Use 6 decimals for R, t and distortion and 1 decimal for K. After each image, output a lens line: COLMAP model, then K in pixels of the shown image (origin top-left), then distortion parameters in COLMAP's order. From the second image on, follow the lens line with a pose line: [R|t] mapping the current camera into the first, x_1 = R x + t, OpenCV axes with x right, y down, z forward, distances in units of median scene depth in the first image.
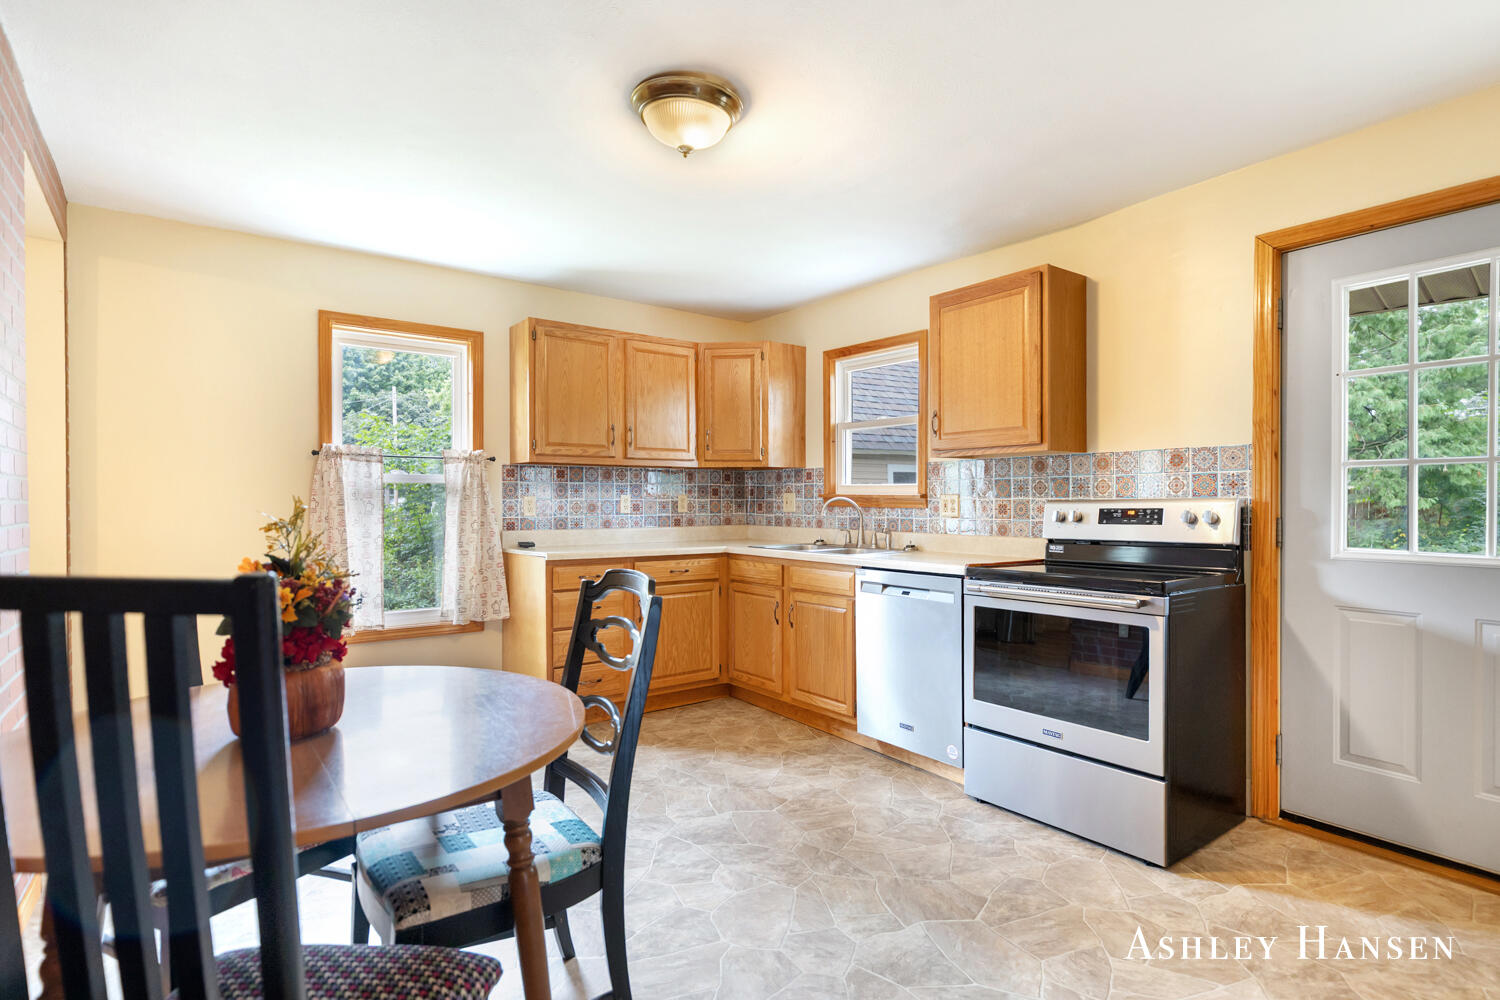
lens RADIAL K [[739.7, 0, 750.0], [0, 739.7, 500.0], [0, 0, 1]] dist [-0.000504, -0.000344]
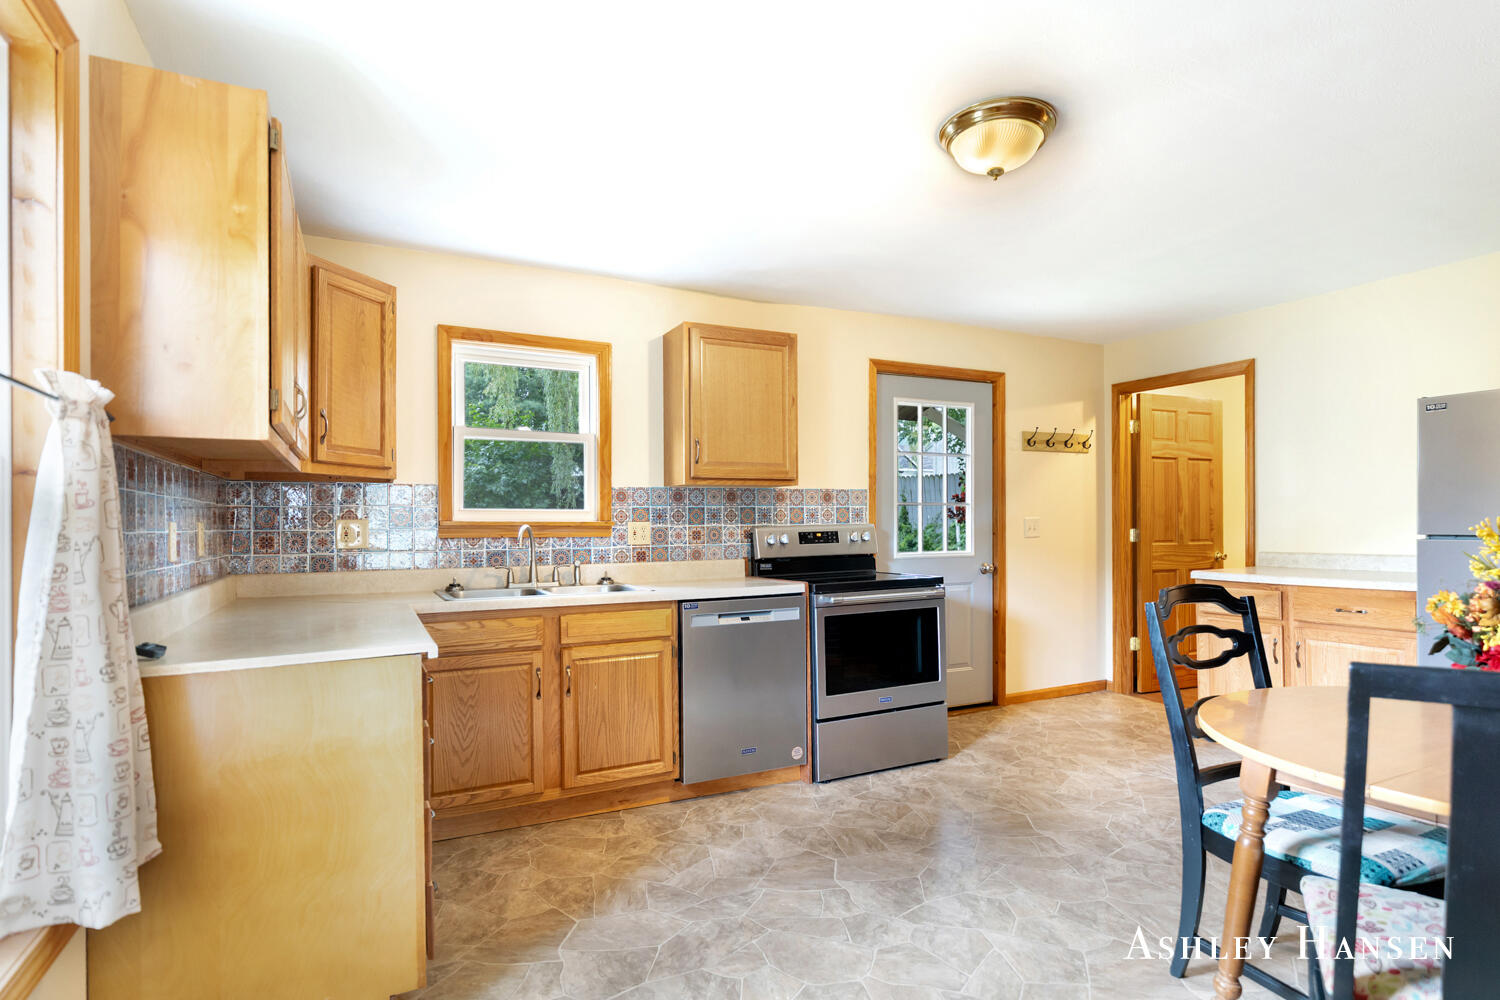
lens RADIAL K [[753.3, 0, 747.5], [0, 753.3, 519.1], [0, 0, 1]] dist [-0.000706, -0.000177]
pose [[0.195517, 0.006582, 0.980678, -0.881866], [0.010743, 0.999903, -0.008853, -0.000806], [-0.980641, 0.012266, 0.195428, 0.879074]]
